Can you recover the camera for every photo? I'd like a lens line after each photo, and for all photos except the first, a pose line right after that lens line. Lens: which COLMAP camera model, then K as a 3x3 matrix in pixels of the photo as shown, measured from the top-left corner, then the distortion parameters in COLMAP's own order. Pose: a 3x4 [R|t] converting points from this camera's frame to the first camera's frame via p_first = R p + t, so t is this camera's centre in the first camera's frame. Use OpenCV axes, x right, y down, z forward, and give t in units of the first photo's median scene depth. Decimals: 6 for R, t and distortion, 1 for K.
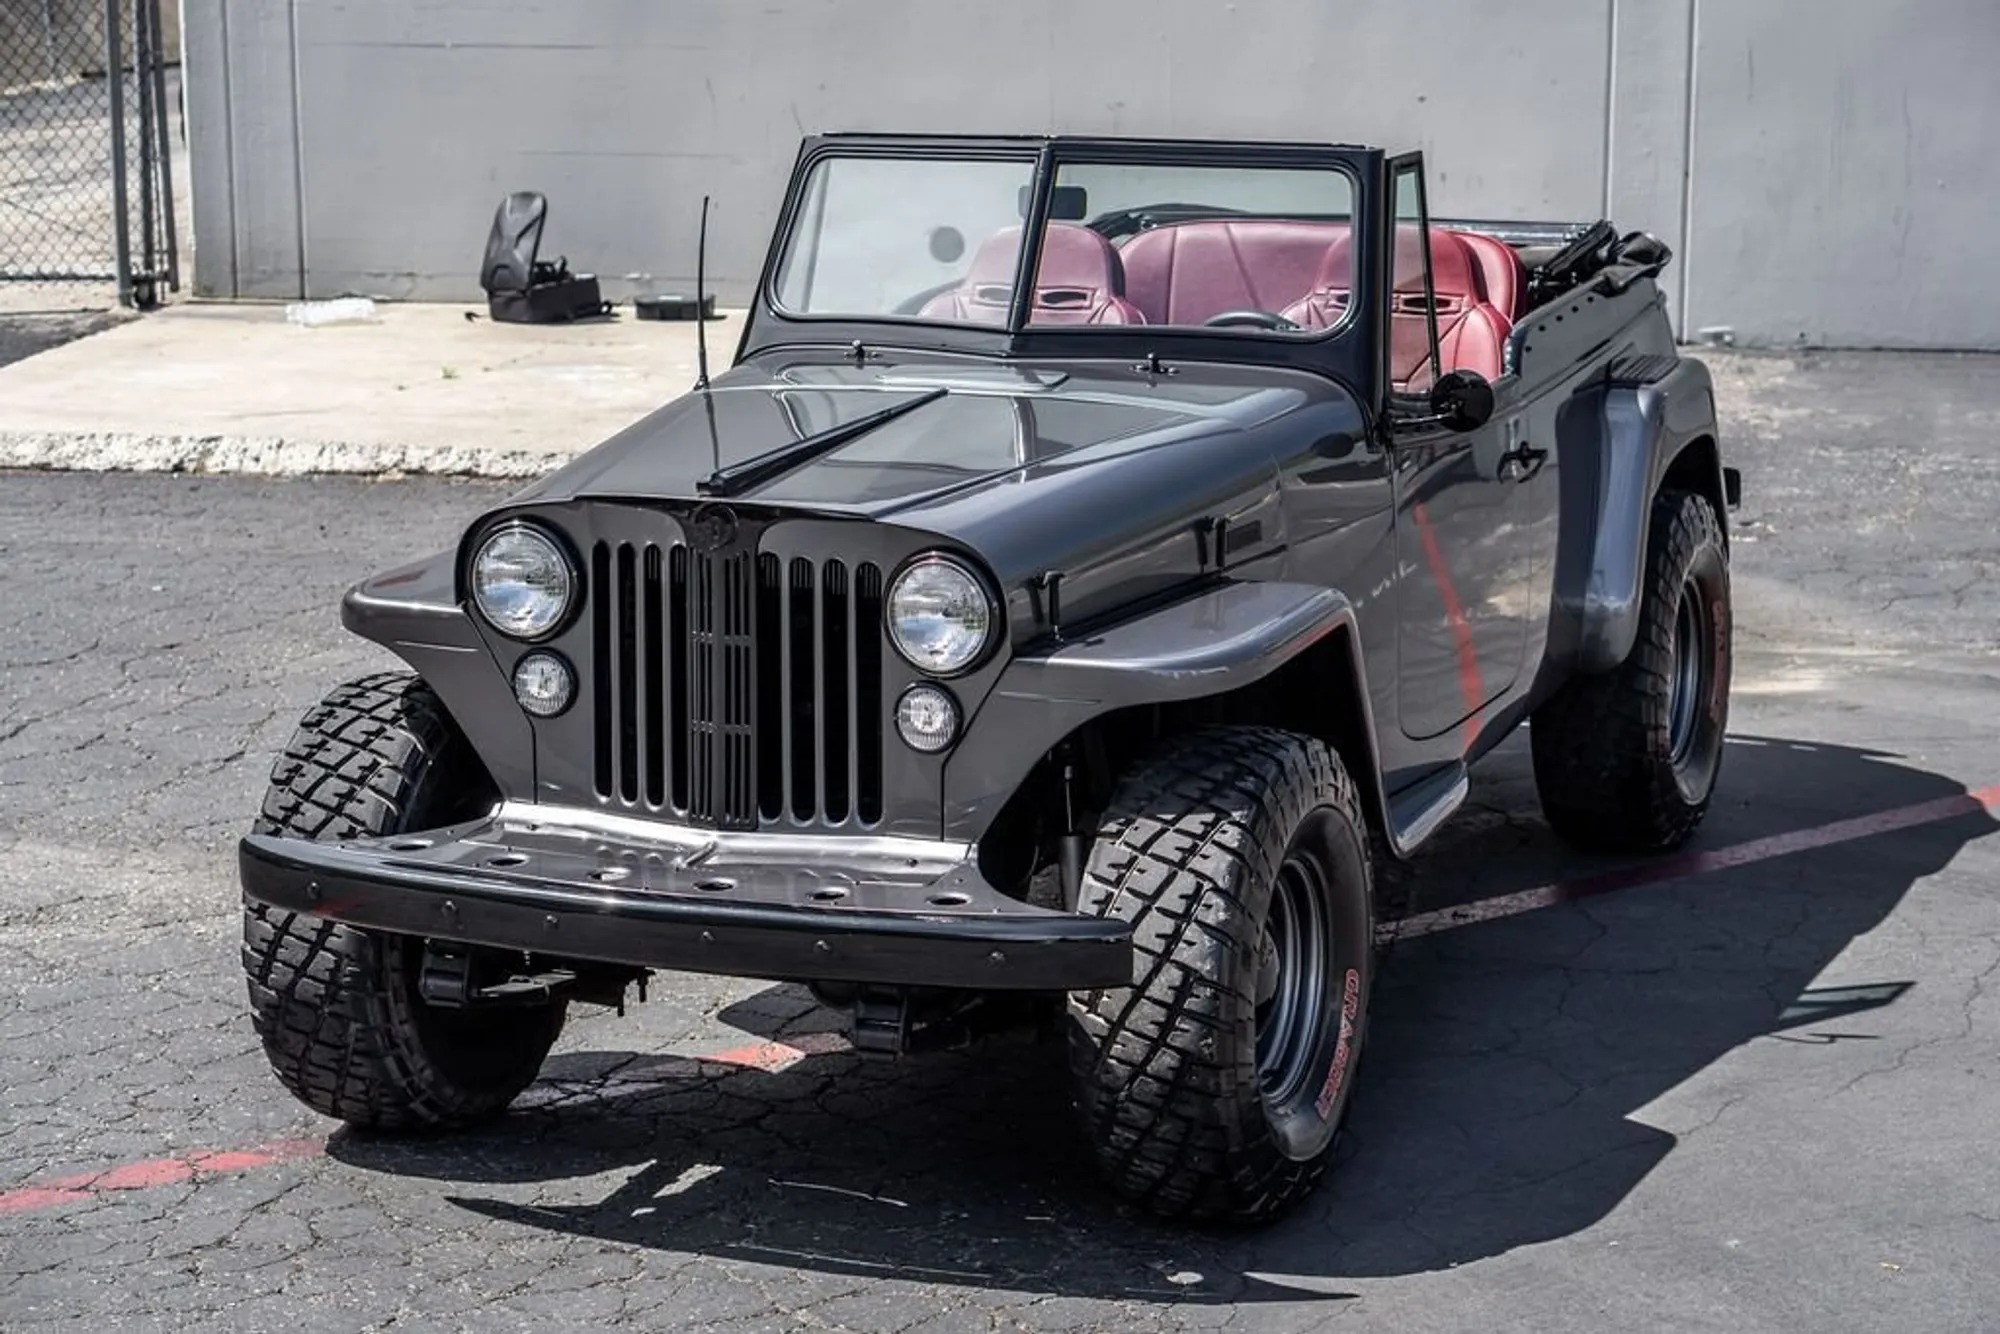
lens RADIAL K [[4319.2, 0, 1004.1], [0, 4319.2, 678.1], [0, 0, 1]] dist [0.068062, 0.000000]
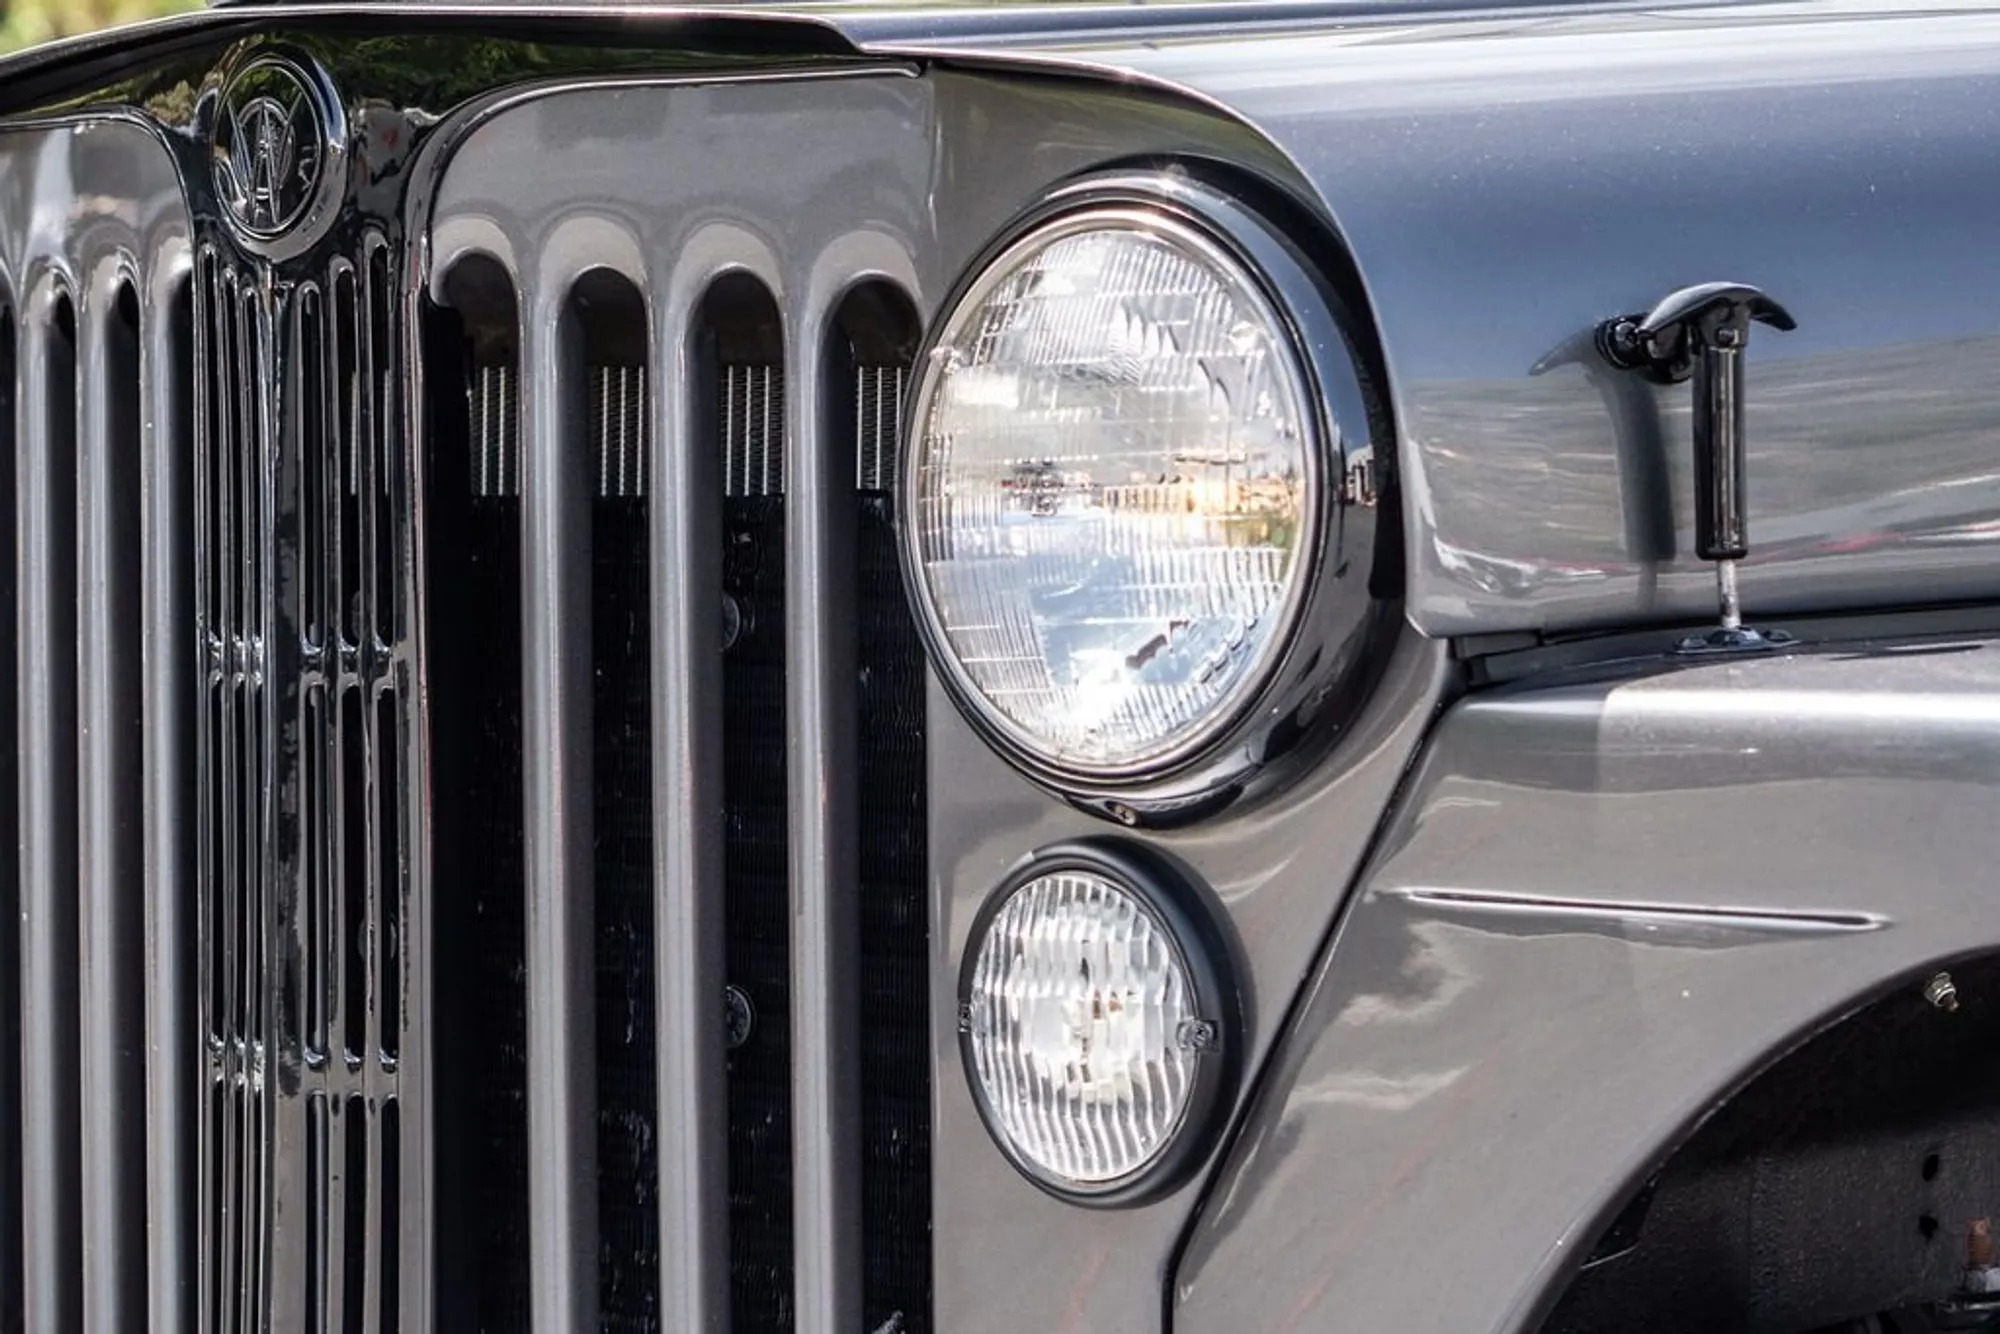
lens RADIAL K [[5100.1, 0, 983.8], [0, 5100.1, 681.4], [0, 0, 1]] dist [0.607902, 0.000000]
pose [[0.930230, 0.007498, -0.366900, 0.062923], [-0.066841, 0.986529, -0.149305, 0.028330], [0.360838, 0.163412, 0.918201, 0.742373]]
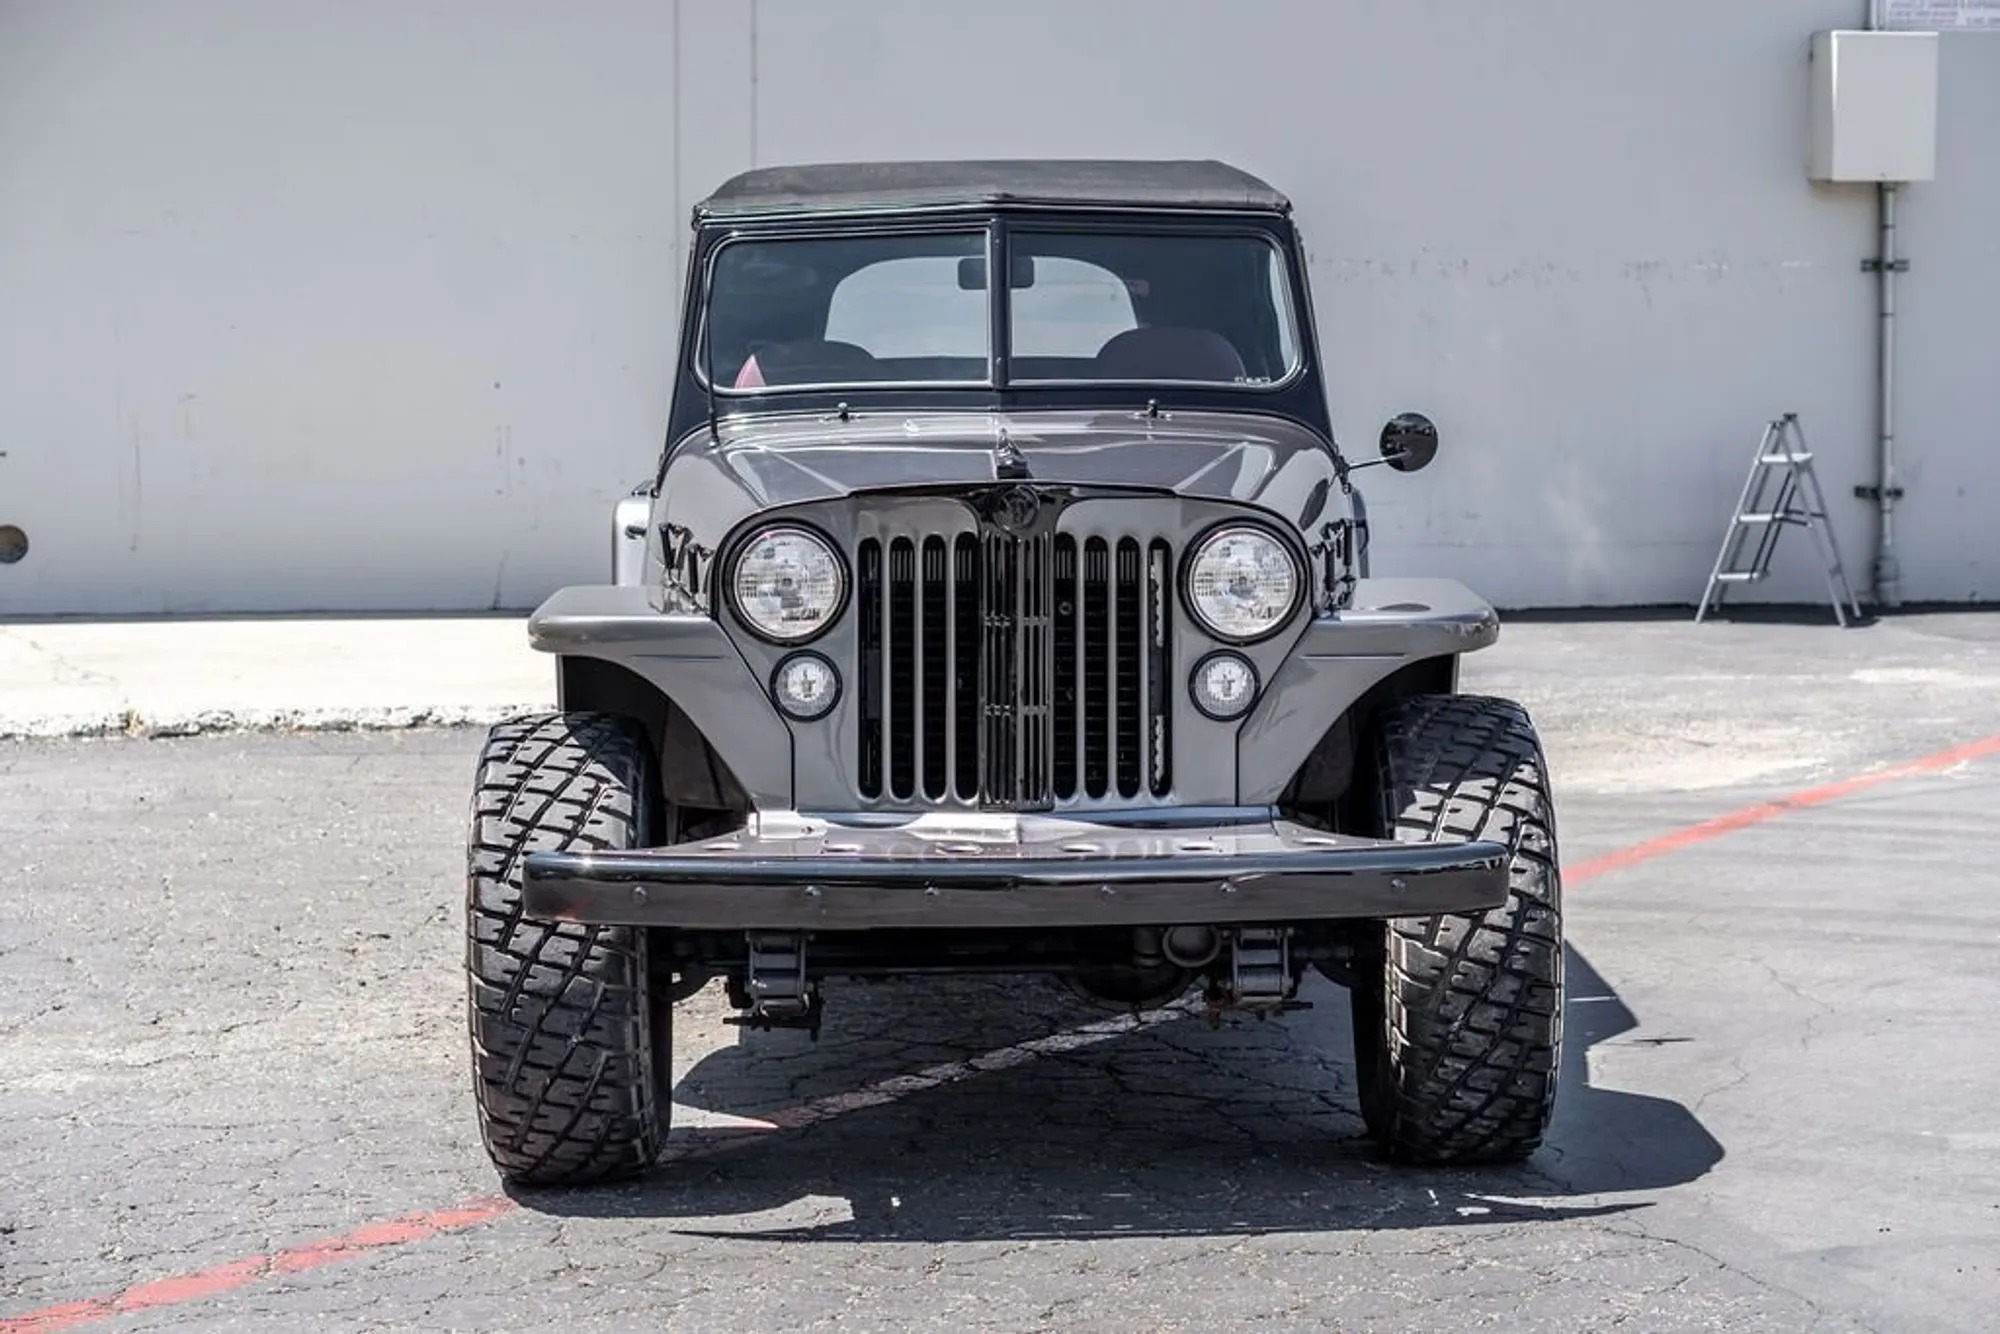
lens RADIAL K [[4319.2, 0, 1015.0], [0, 4319.2, 662.9], [0, 0, 1]] dist [0.068062, 0.000000]
pose [[0.917343, -0.035010, 0.396556, -0.453733], [0.081478, 0.991550, -0.100943, 0.100047], [-0.389672, 0.124910, 0.912444, 0.072369]]
